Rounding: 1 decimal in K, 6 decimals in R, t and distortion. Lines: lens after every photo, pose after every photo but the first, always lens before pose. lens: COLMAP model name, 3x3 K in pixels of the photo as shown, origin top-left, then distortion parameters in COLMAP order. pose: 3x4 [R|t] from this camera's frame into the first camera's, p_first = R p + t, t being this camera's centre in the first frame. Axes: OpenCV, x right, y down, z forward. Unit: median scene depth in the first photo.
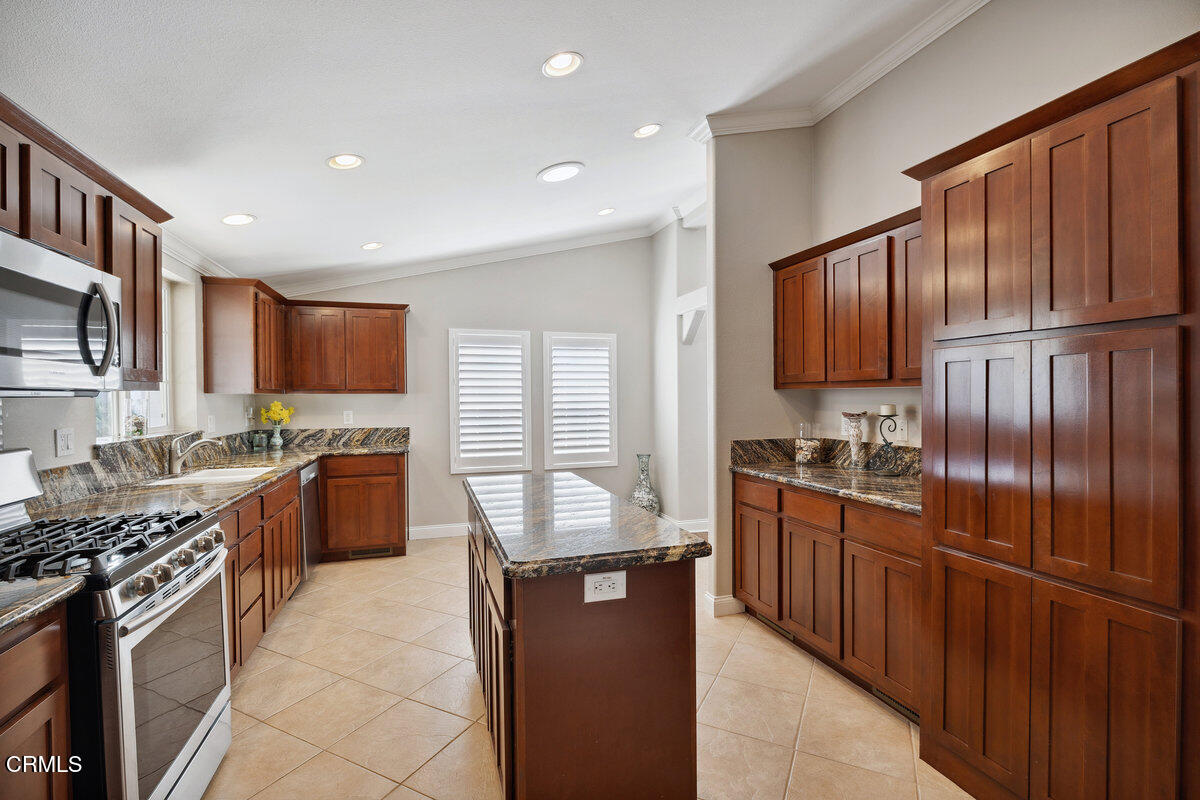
lens RADIAL K [[541.5, 0, 598.4], [0, 541.5, 397.3], [0, 0, 1]] dist [-0.002452, 0.000180]
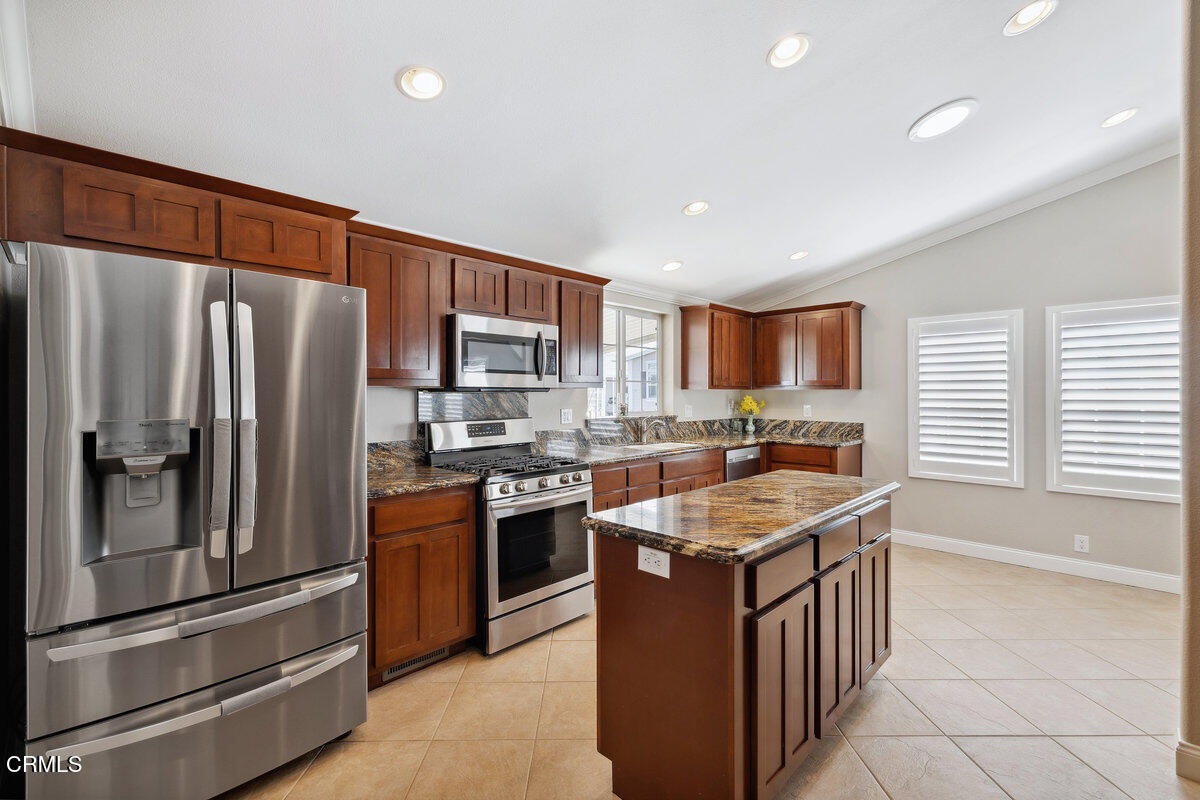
lens RADIAL K [[524.6, 0, 593.1], [0, 524.6, 395.6], [0, 0, 1]] dist [0.003878, -0.000179]
pose [[0.465634, 0.010954, -0.884910, 0.311291], [-0.004407, 0.999940, 0.010059, -0.003338], [0.884967, -0.000784, 0.465654, 0.125011]]
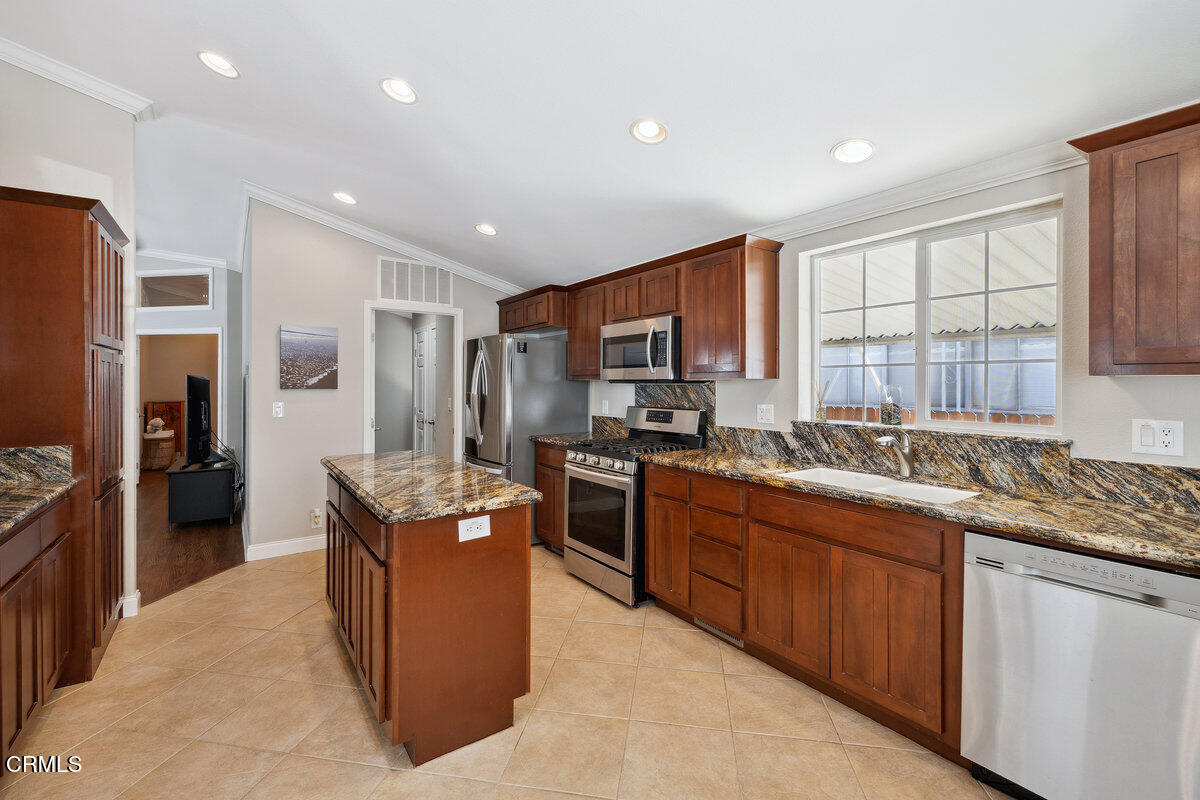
lens RADIAL K [[524.6, 0, 606.6], [0, 524.6, 383.5], [0, 0, 1]] dist [0.003878, -0.000179]
pose [[-0.948970, 0.006557, -0.315299, -0.064444], [0.004980, 0.999971, 0.005807, -0.005782], [0.315328, 0.003941, -0.948975, 1.103130]]
